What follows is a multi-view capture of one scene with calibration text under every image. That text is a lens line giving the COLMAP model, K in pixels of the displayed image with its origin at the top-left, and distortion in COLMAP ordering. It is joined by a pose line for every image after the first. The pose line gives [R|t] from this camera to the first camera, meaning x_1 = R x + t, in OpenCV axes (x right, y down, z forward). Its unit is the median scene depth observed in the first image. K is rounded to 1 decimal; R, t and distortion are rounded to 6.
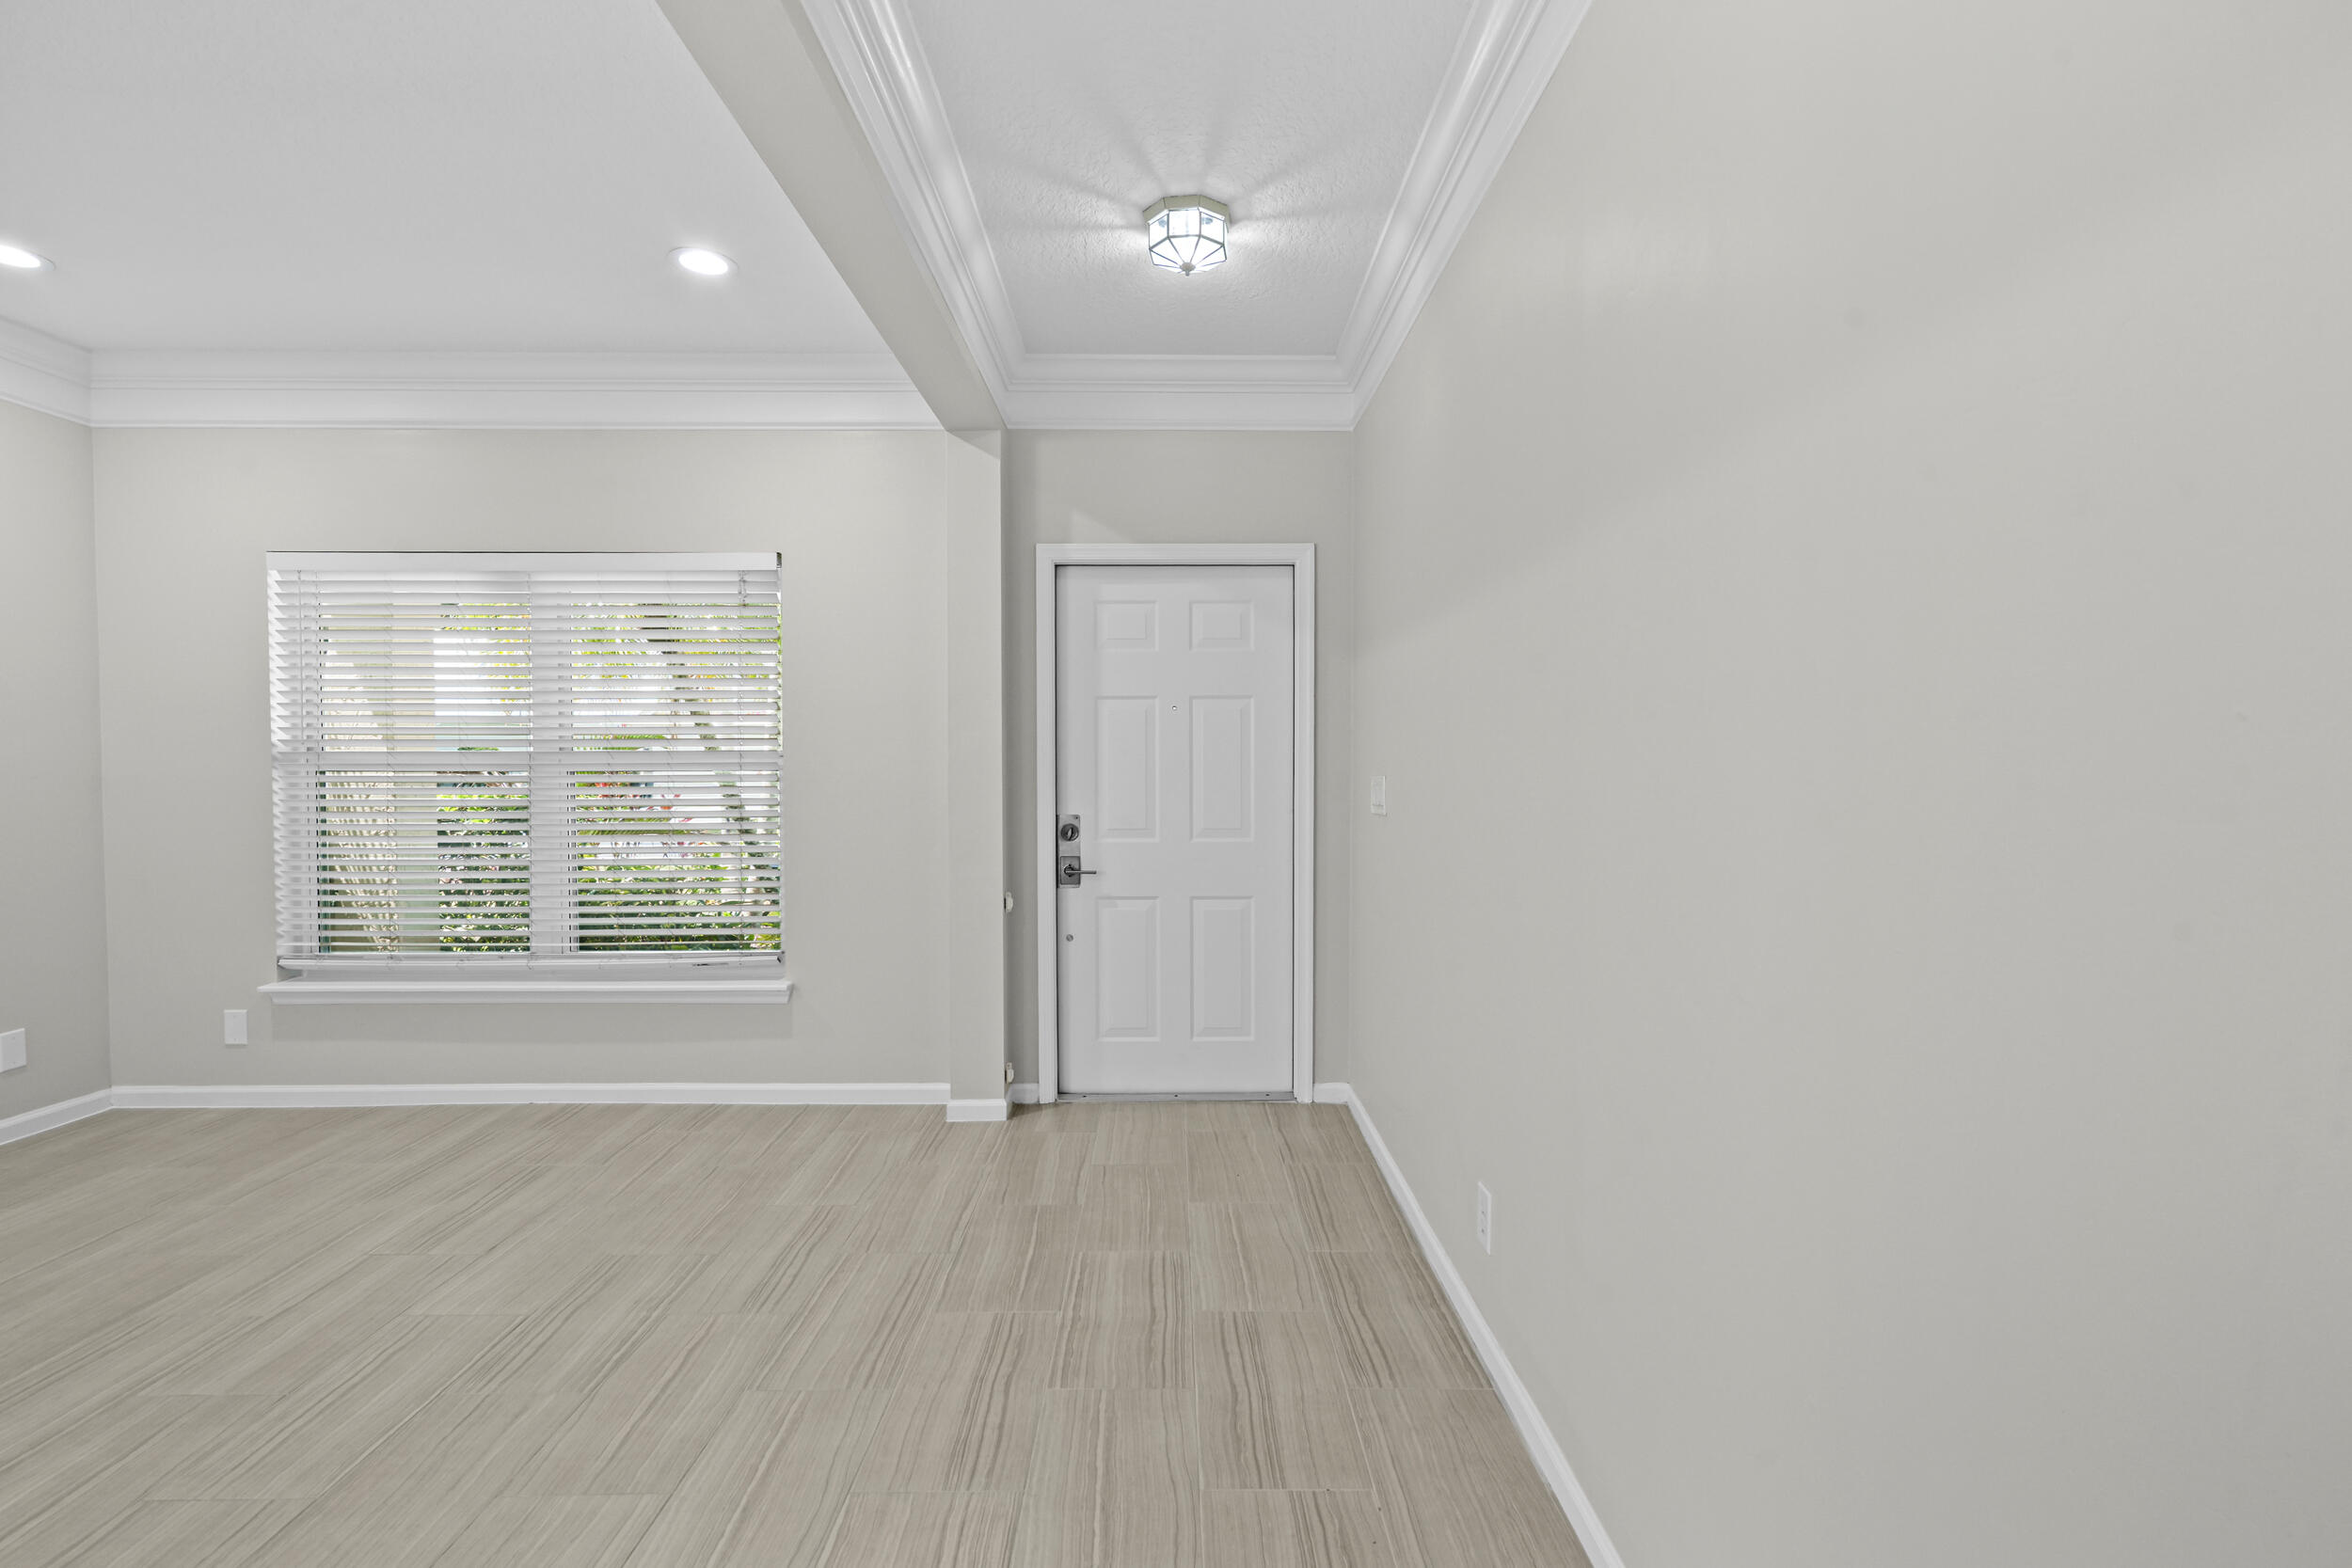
lens RADIAL K [[1084.8, 0, 1166.4], [0, 1084.8, 796.9], [0, 0, 1]] dist [-0.001269, 0.000962]
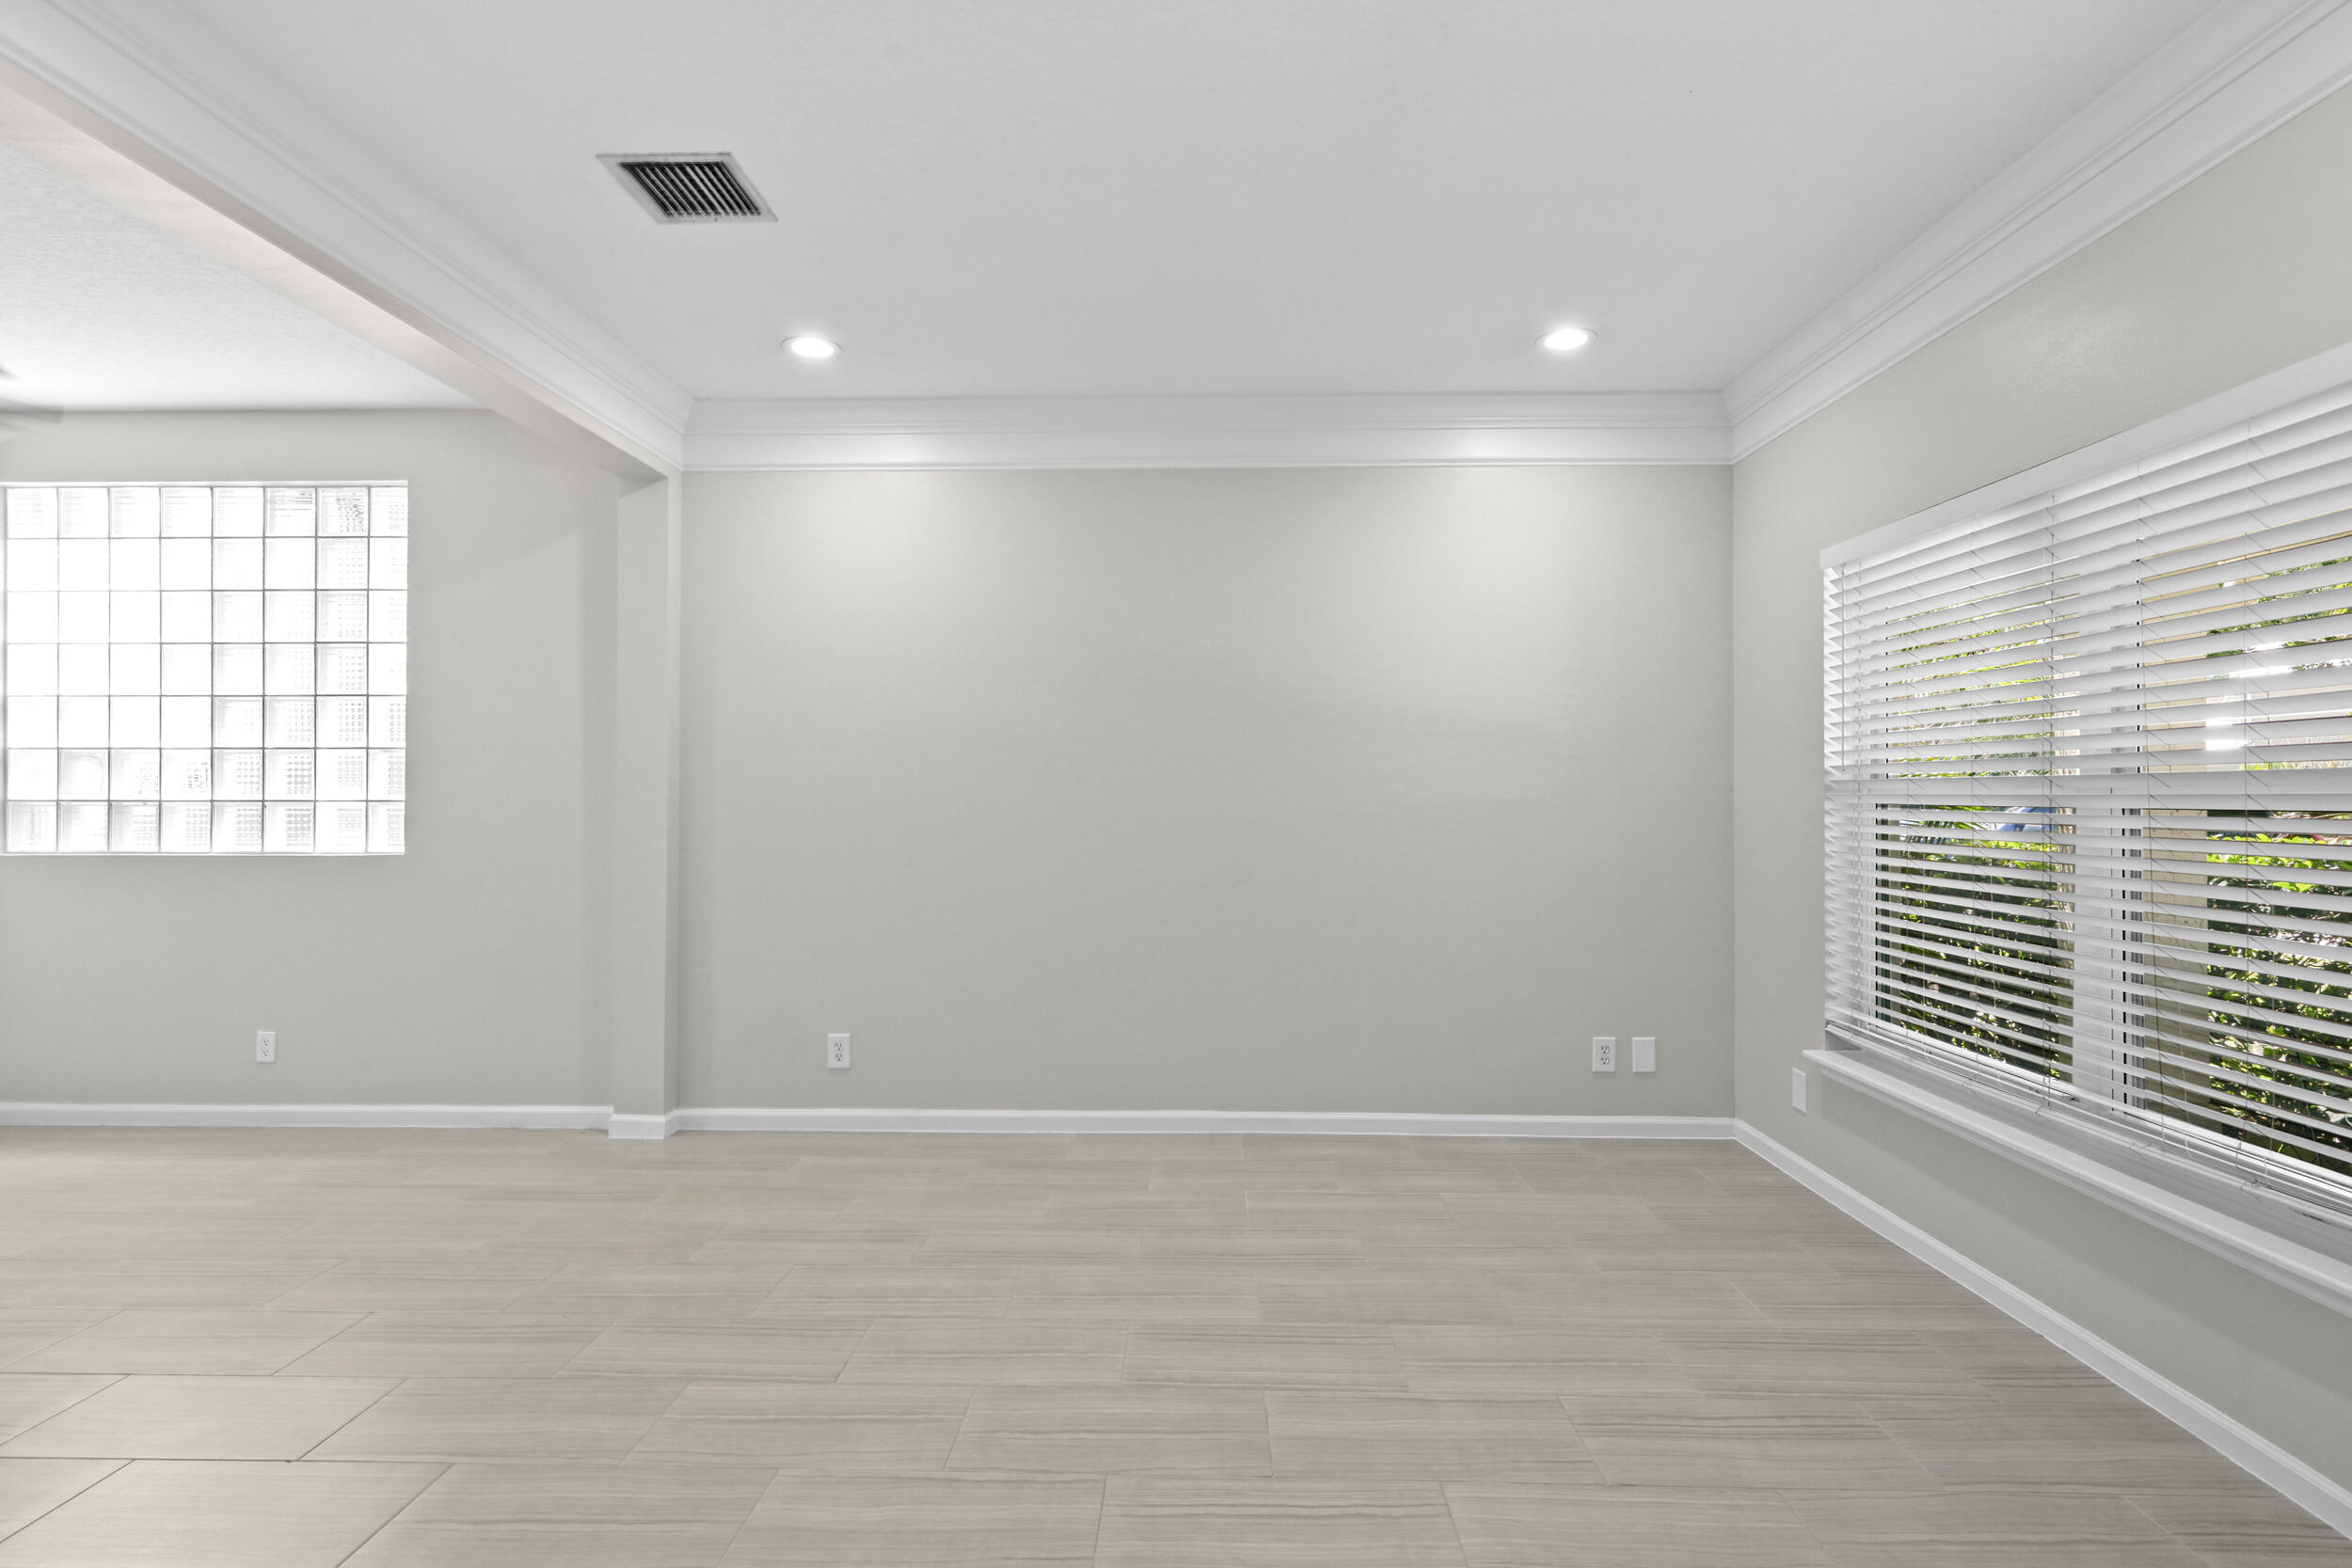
lens RADIAL K [[1128.7, 0, 1176.0], [0, 1128.7, 784.0], [0, 0, 1]] dist [-0.003382, -0.000318]
pose [[-0.023096, -0.008886, -0.999694, 0.082528], [-0.038618, 0.999222, -0.007990, -0.012038], [0.998987, 0.038422, -0.023421, 0.525793]]
